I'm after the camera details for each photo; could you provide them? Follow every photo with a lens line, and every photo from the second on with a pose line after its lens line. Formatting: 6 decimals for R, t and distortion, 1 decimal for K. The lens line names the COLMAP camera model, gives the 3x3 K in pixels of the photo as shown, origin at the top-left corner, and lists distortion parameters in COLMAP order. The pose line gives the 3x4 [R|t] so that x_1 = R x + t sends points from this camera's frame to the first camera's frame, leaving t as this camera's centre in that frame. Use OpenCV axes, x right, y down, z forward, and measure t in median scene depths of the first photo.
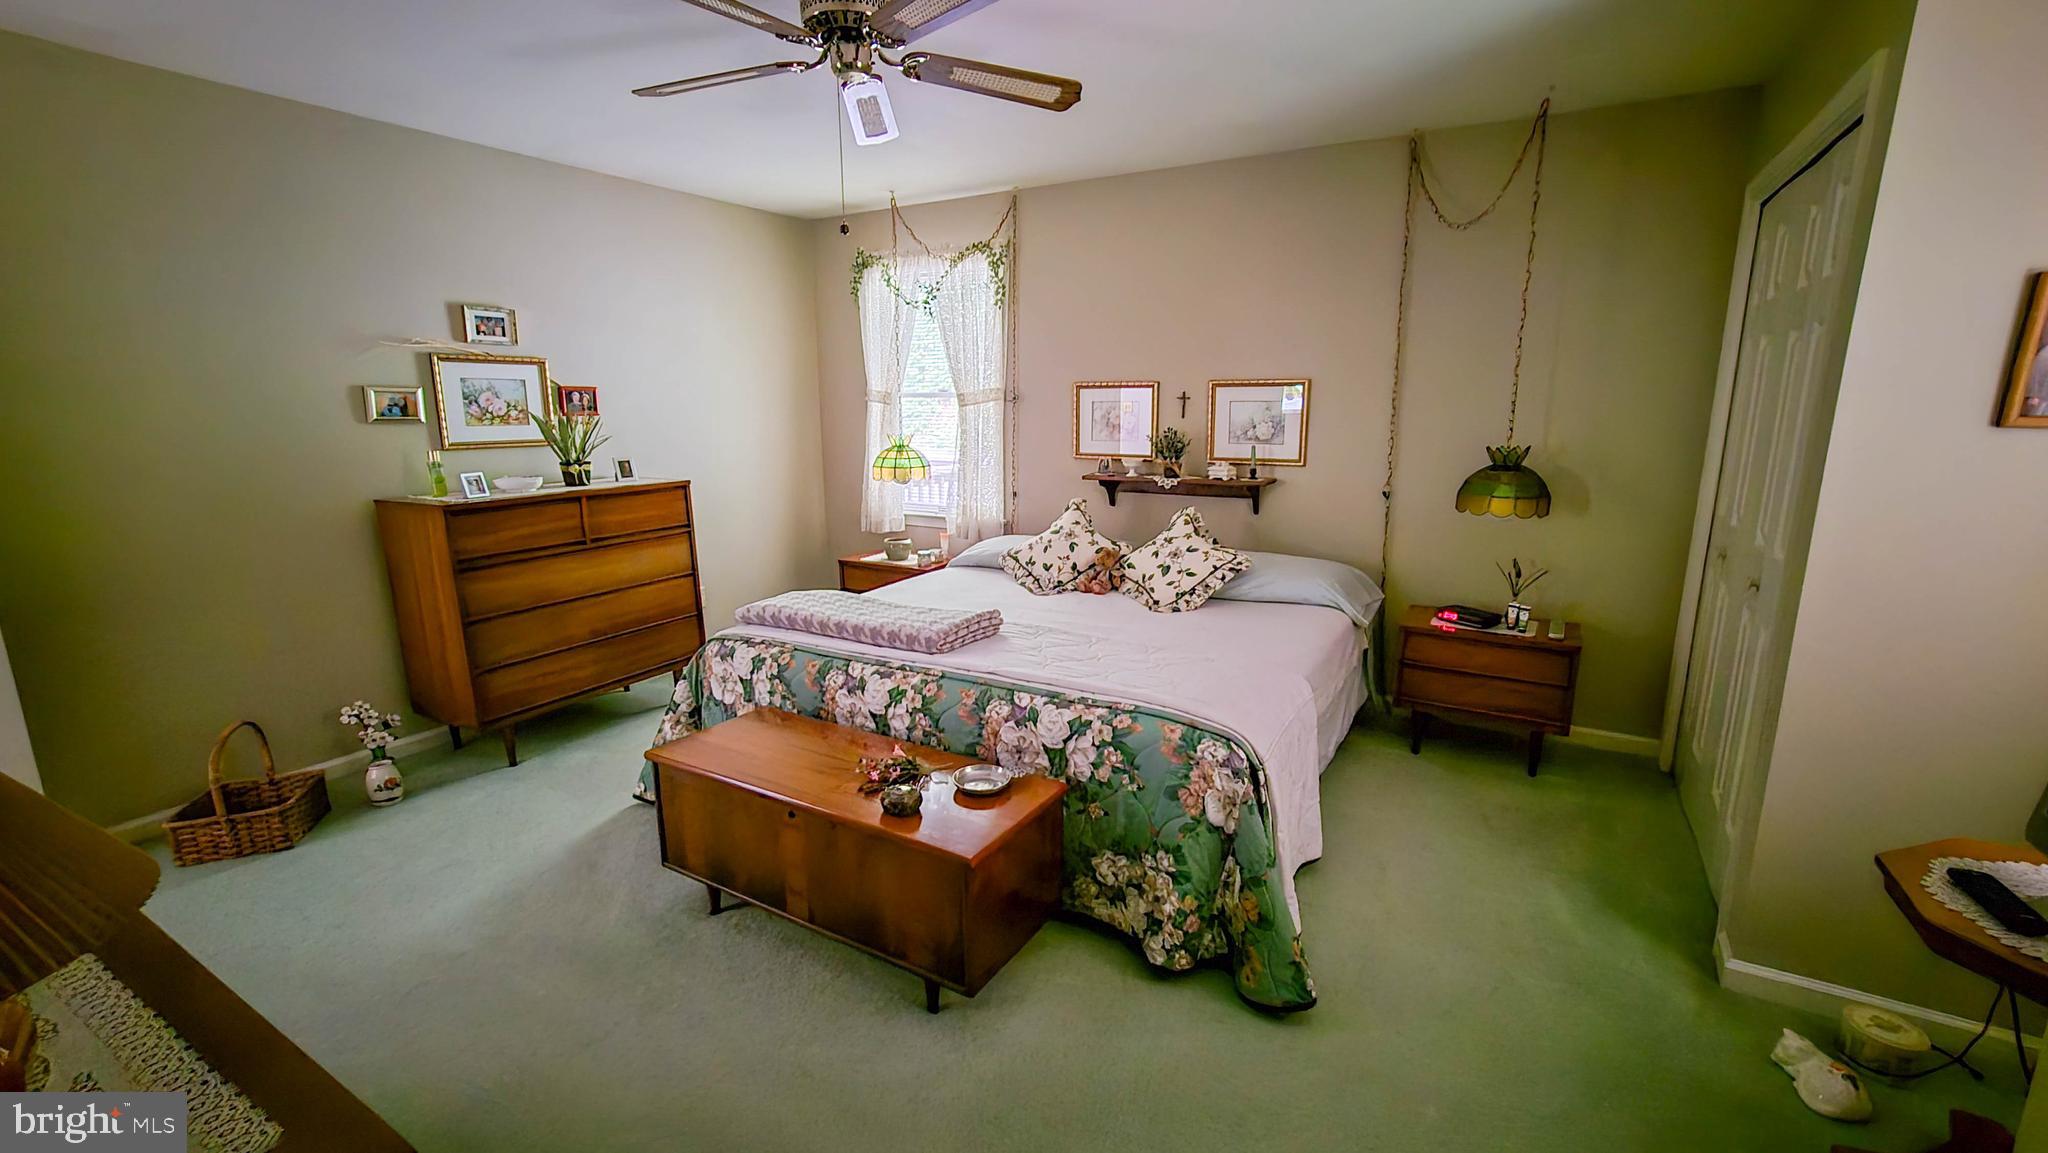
lens RADIAL K [[837.6, 0, 1034.3], [0, 837.6, 573.7], [0, 0, 1]] dist [-0.003924, 0.001098]
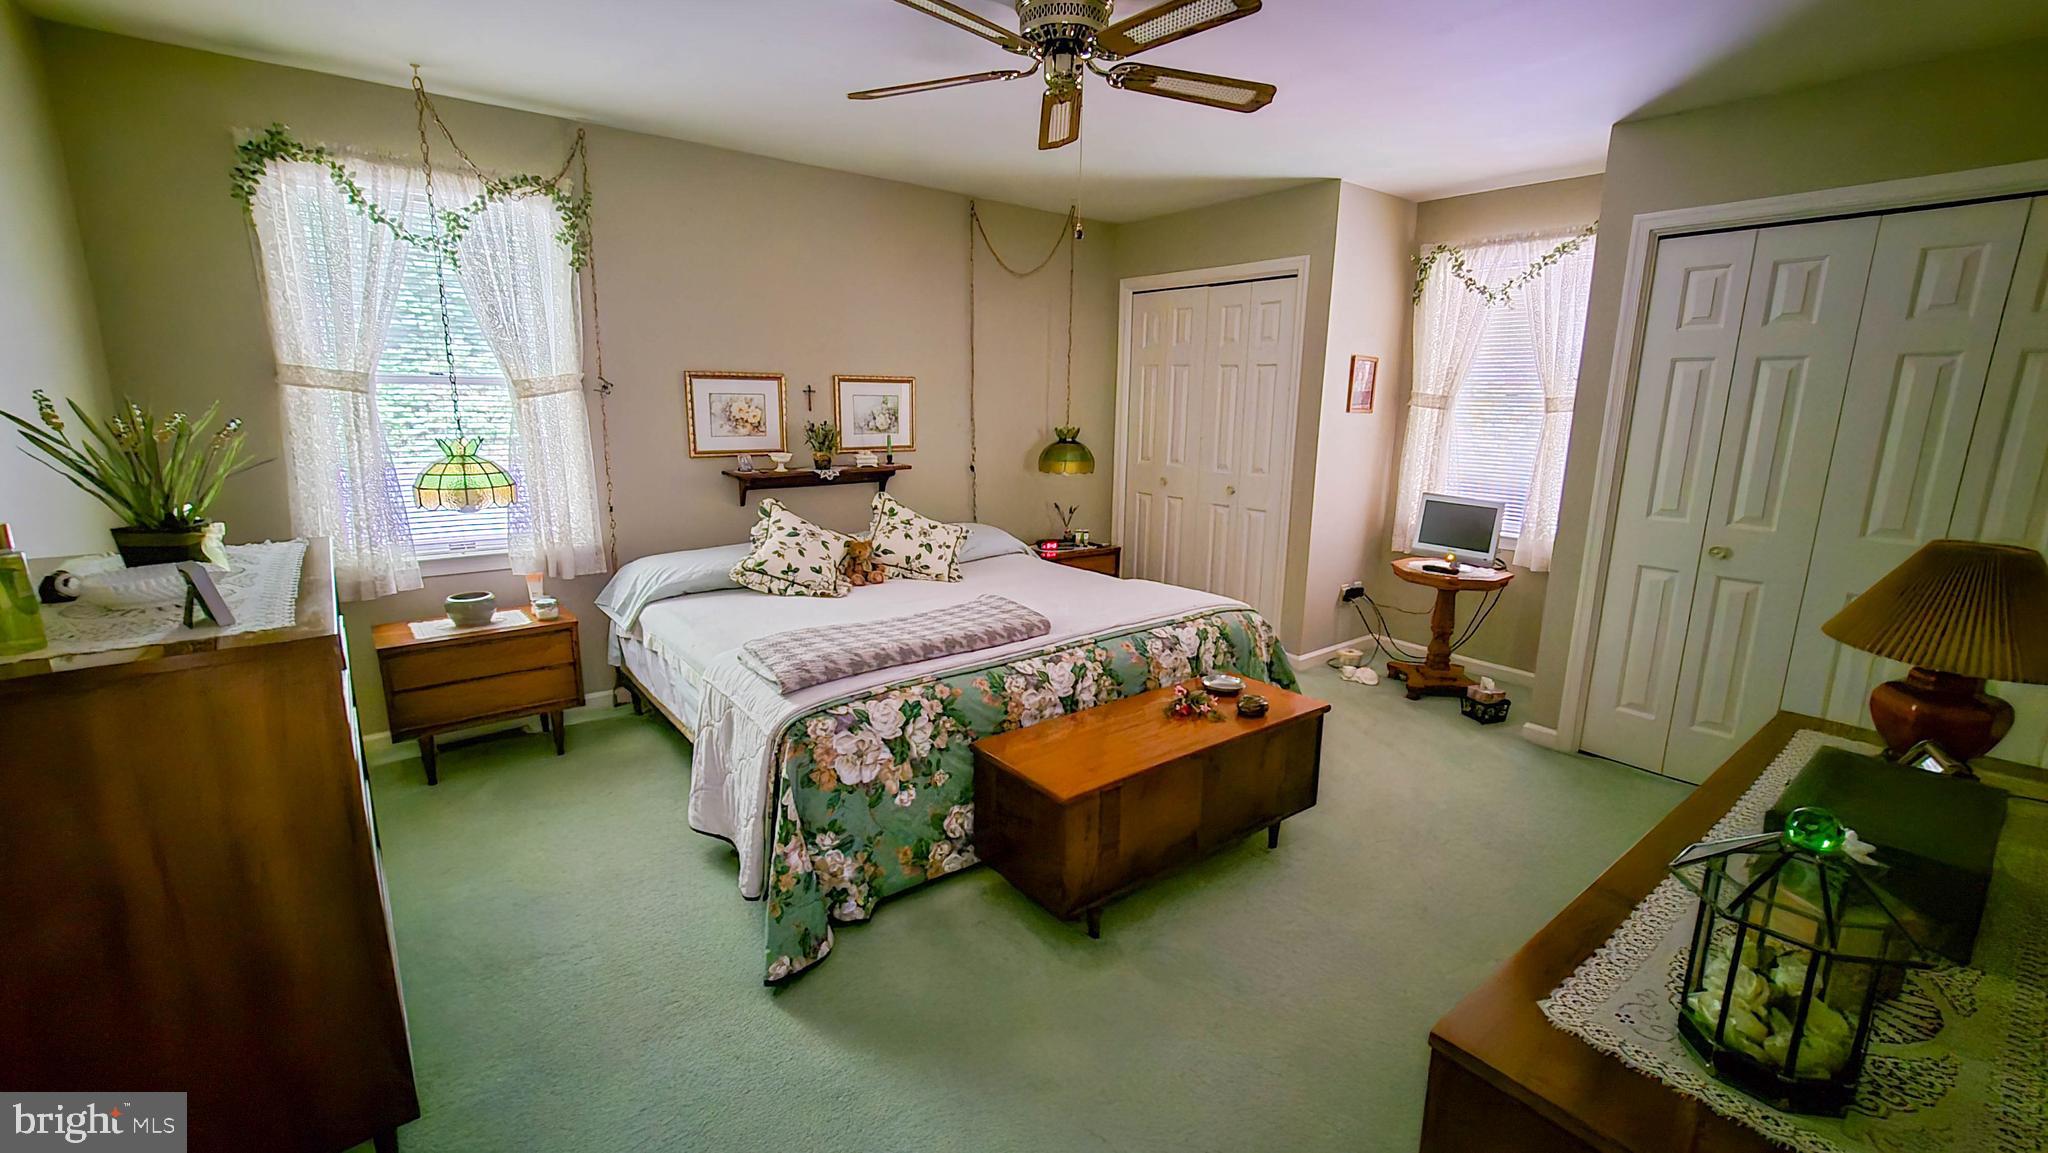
lens RADIAL K [[837.6, 0, 1044.3], [0, 837.6, 565.7], [0, 0, 1]] dist [-0.003924, 0.001098]
pose [[0.364198, -0.177833, 0.914186, -0.786515], [0.169927, 0.977811, 0.122513, -0.088660], [-0.915688, 0.110726, 0.386336, 0.415268]]
